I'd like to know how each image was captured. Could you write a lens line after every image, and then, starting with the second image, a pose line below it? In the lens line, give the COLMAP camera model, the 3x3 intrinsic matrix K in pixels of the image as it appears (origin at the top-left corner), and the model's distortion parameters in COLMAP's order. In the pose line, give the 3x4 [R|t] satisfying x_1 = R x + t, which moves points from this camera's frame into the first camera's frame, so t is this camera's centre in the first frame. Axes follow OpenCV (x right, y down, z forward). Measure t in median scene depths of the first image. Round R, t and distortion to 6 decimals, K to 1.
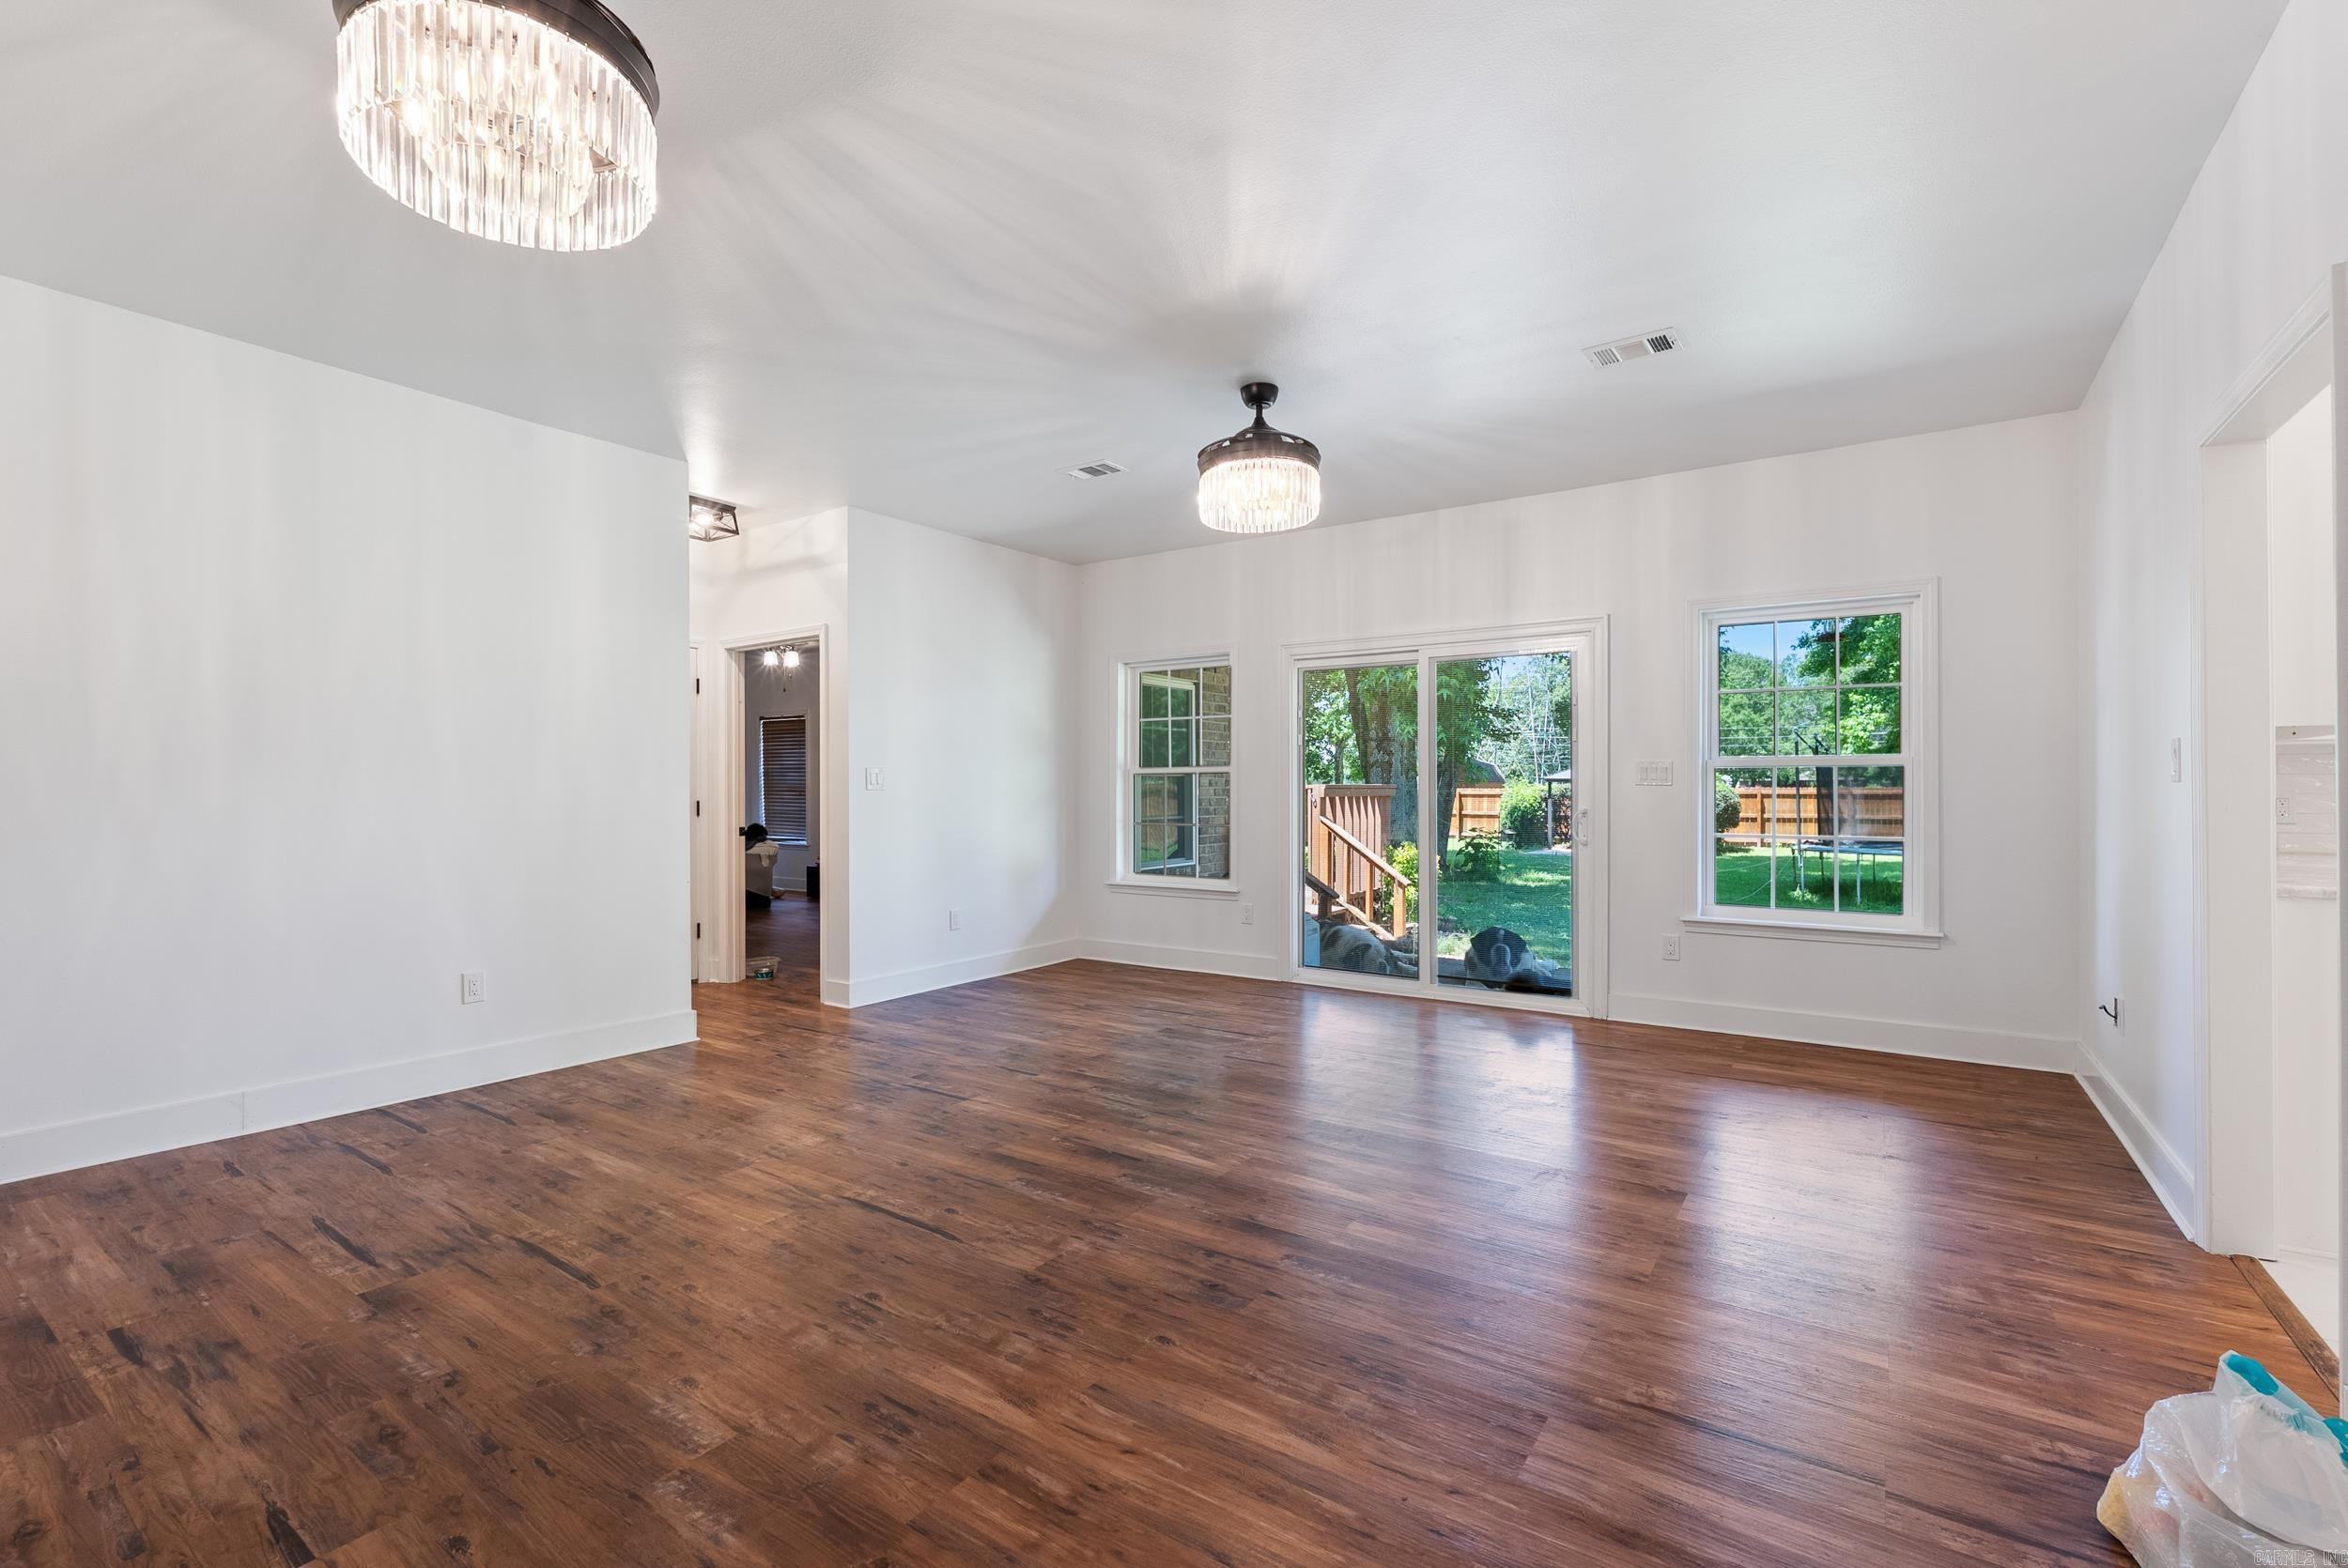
lens RADIAL K [[1037.5, 0, 1178.8], [0, 1037.5, 786.5], [0, 0, 1]] dist [-0.006921, 0.000417]
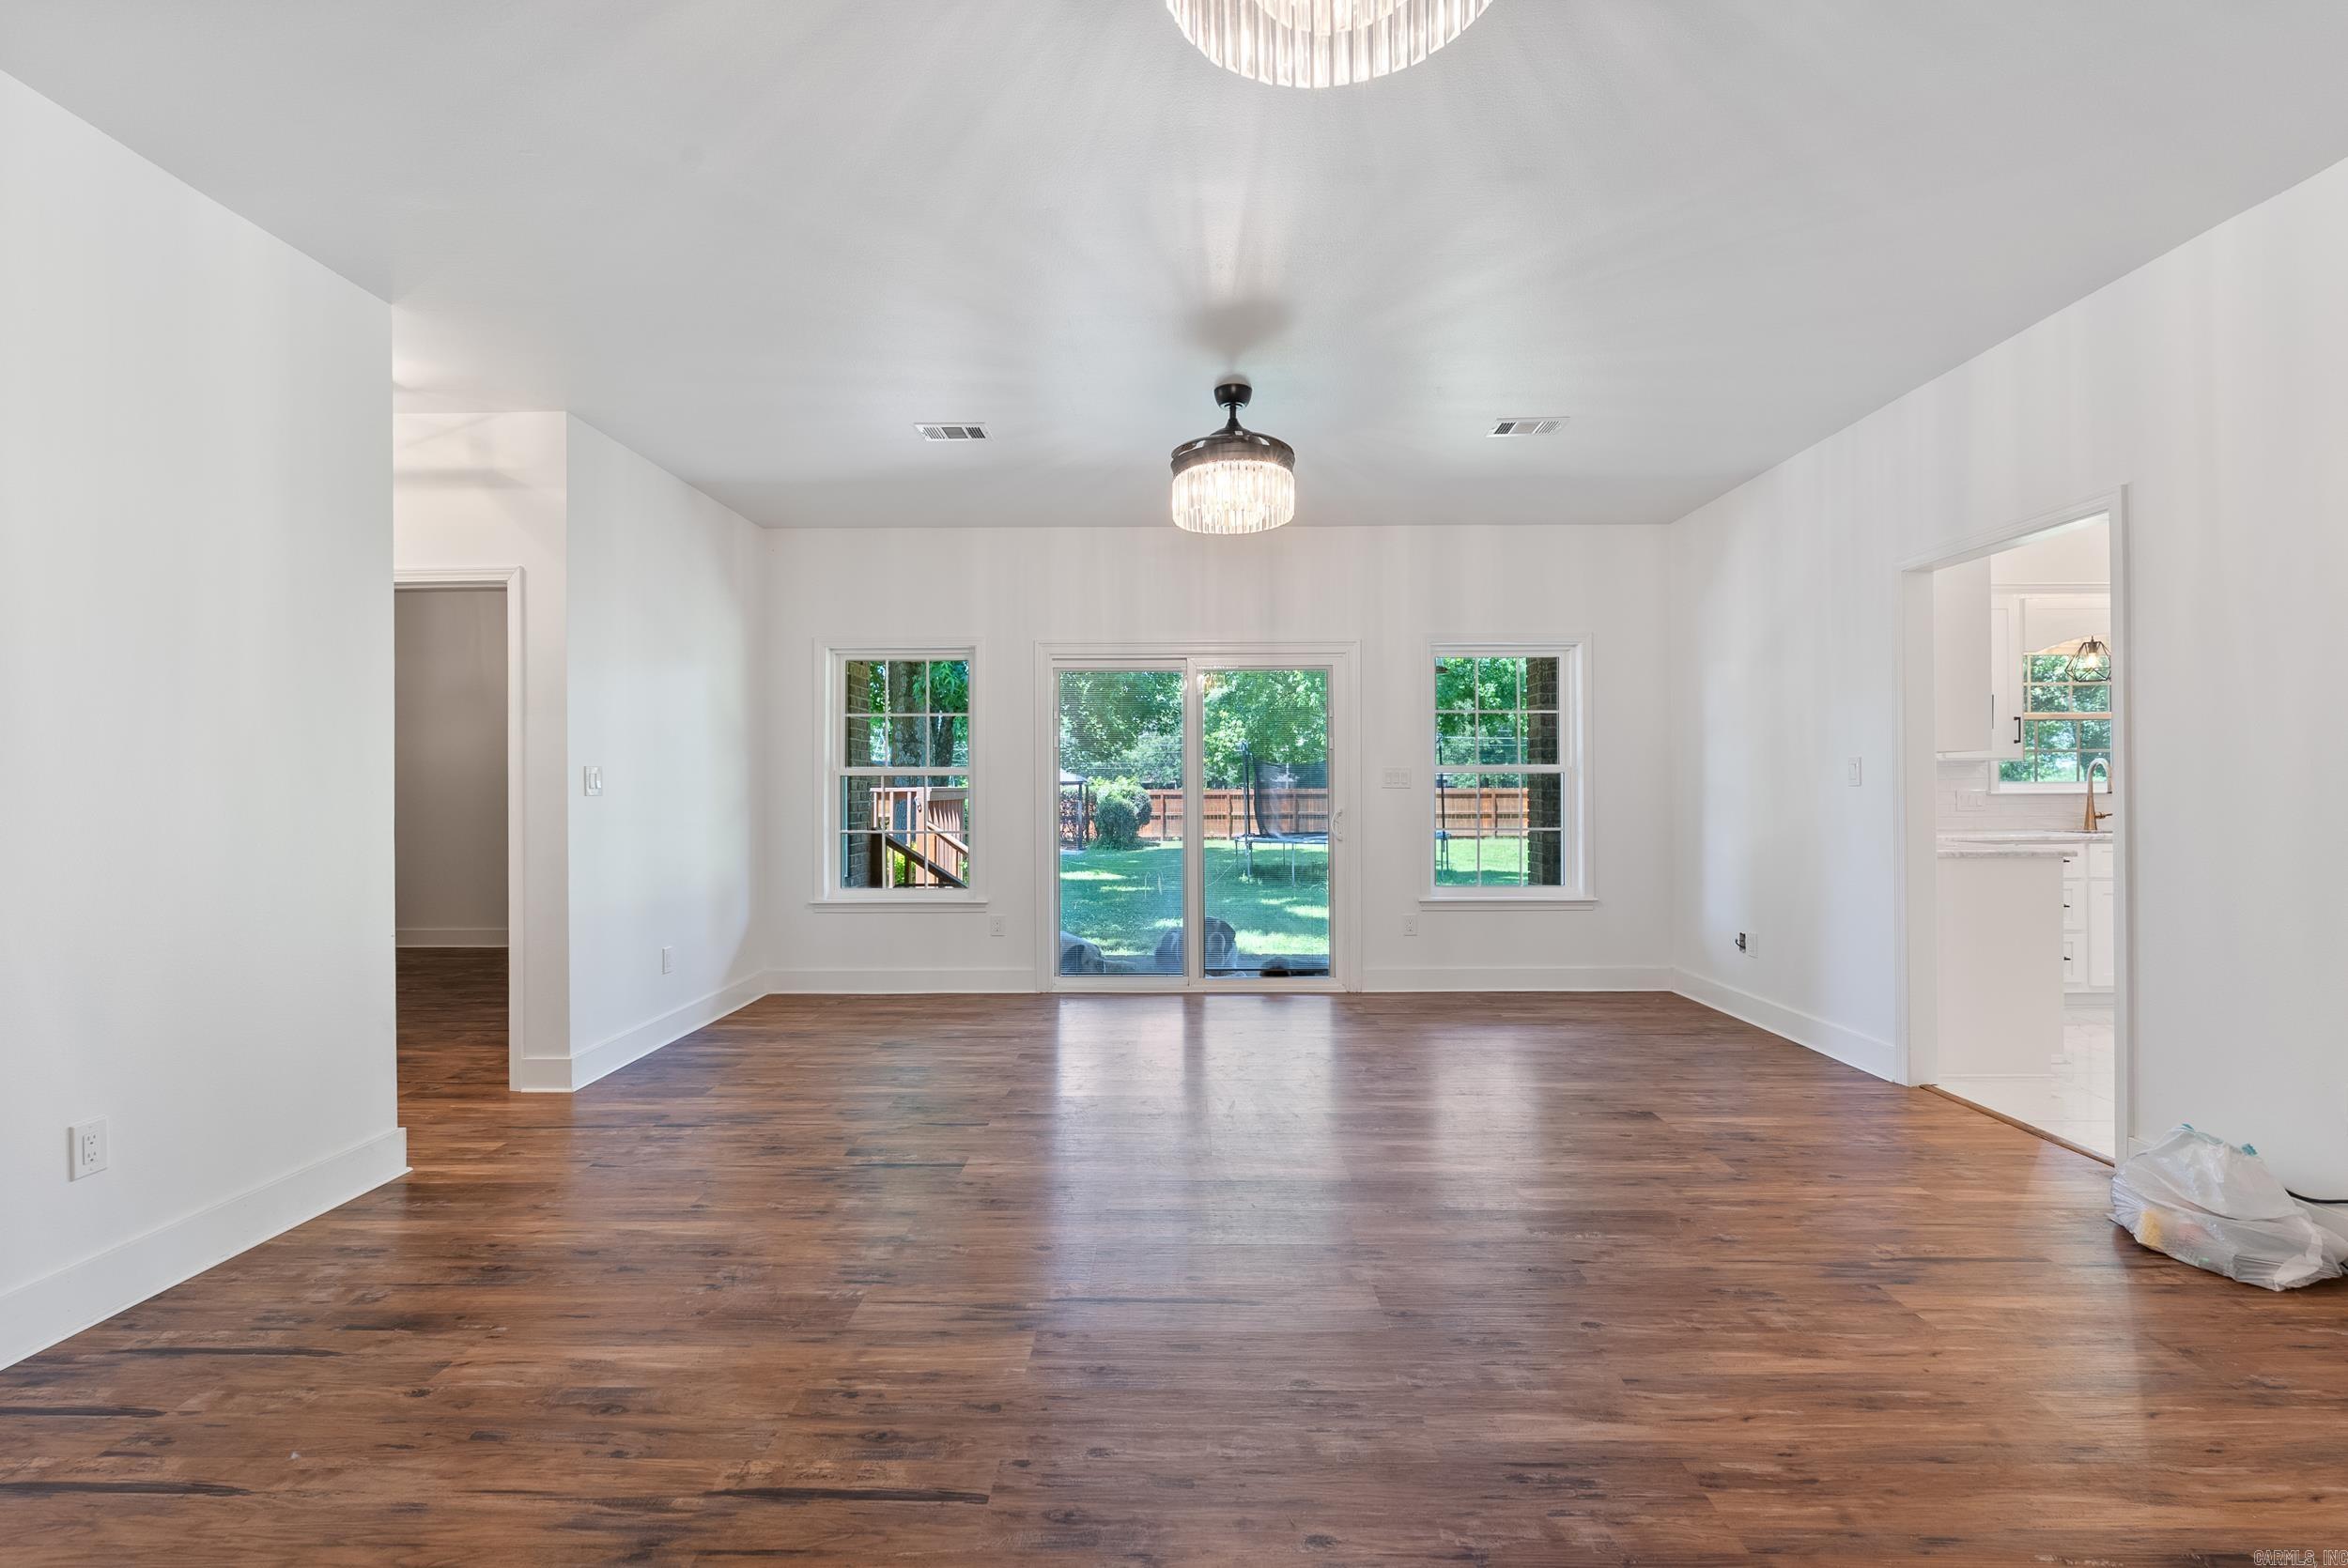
lens RADIAL K [[1037.5, 0, 1184.0], [0, 1037.5, 783.4], [0, 0, 1]] dist [-0.006921, 0.000417]
pose [[0.830038, 0.000747, 0.557706, -0.514895], [0.002257, 0.999986, -0.004700, -0.001322], [-0.557702, 0.005160, 0.830026, 0.203252]]
